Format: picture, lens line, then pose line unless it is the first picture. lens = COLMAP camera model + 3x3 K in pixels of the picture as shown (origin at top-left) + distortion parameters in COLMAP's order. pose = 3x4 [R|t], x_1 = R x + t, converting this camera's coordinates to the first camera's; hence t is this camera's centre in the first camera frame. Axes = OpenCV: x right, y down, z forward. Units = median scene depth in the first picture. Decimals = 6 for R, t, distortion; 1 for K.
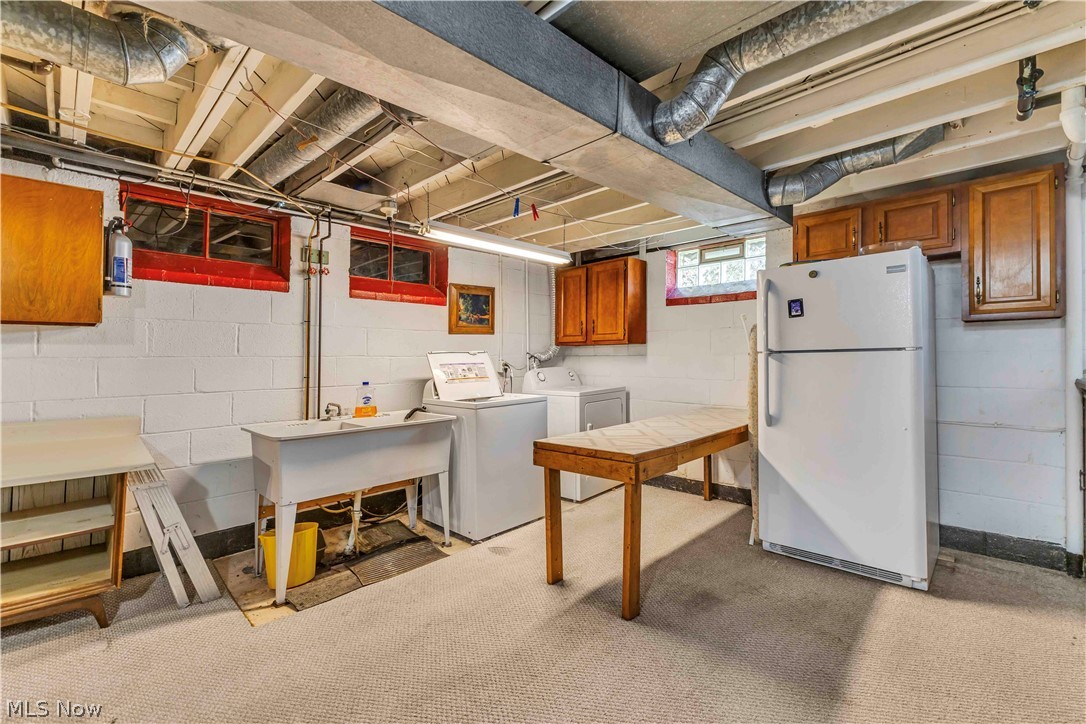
lens RADIAL K [[461.5, 0, 542.8], [0, 461.5, 364.2], [0, 0, 1]] dist [0.002686, 0.000052]
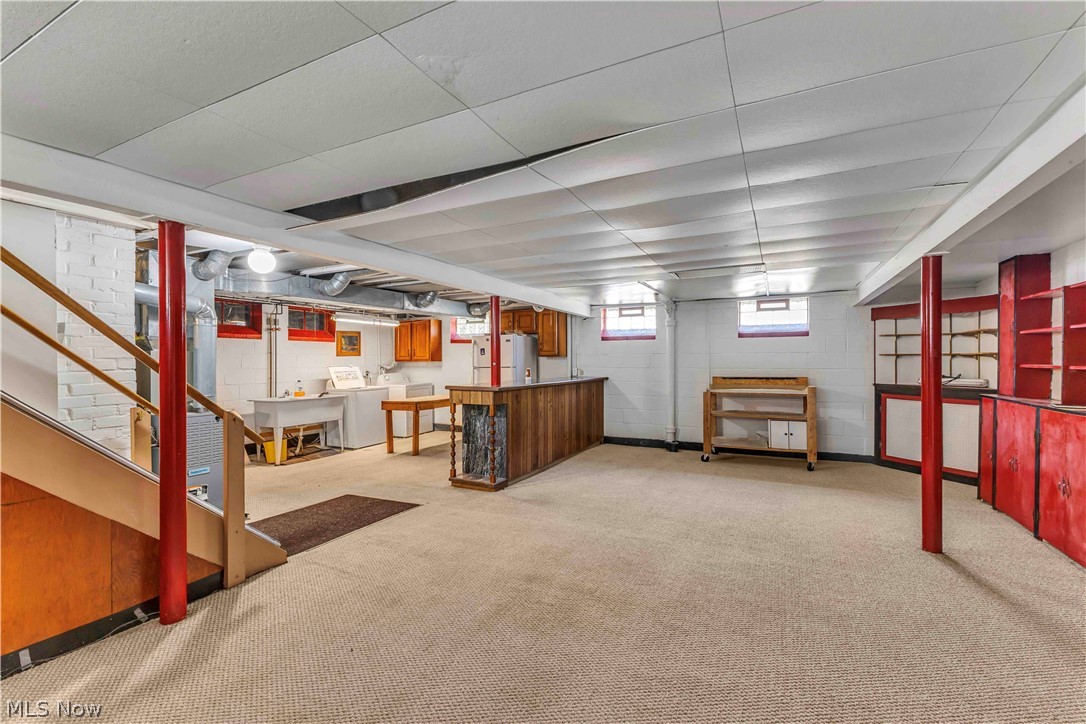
lens RADIAL K [[456.1, 0, 547.2], [0, 456.1, 385.3], [0, 0, 1]] dist [0.001229, -0.000004]
pose [[0.950438, -0.011530, 0.310701, 0.051728], [0.000049, 0.999318, 0.036933, -0.015922], [-0.310915, -0.035088, 0.949790, -1.304836]]
